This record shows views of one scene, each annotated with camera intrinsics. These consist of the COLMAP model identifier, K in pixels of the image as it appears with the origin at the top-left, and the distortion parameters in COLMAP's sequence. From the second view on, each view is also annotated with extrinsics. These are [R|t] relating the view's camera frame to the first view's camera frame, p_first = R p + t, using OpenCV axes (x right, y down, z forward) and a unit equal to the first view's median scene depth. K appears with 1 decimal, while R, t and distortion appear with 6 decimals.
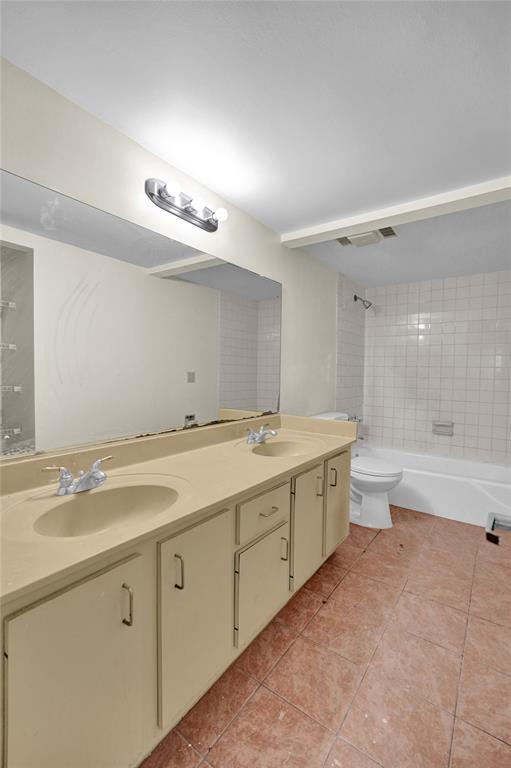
lens RADIAL K [[346.1, 0, 255.5], [0, 346.1, 384.0], [0, 0, 1]] dist [-0.000711, 0.001603]
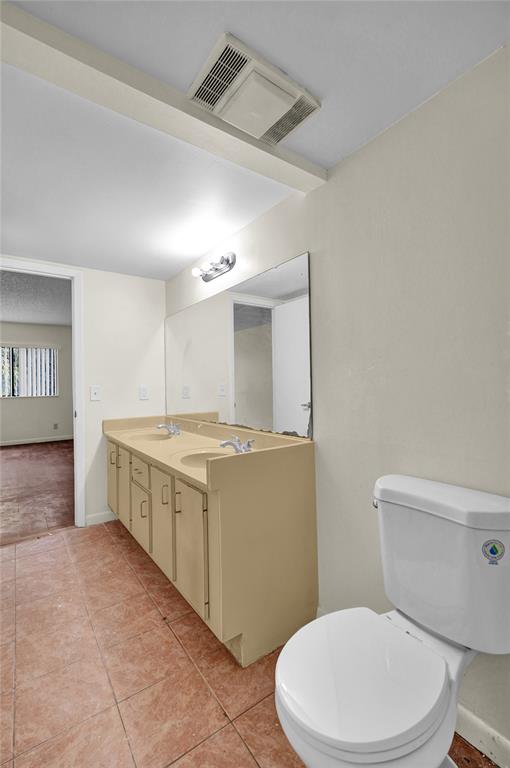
lens RADIAL K [[346.1, 0, 255.0], [0, 346.1, 384.0], [0, 0, 1]] dist [-0.000711, 0.001603]
pose [[-0.343620, -0.015327, -0.938984, 1.089009], [-0.021966, 0.999724, -0.008280, -0.023774], [0.938852, 0.017781, -0.343862, 1.647805]]
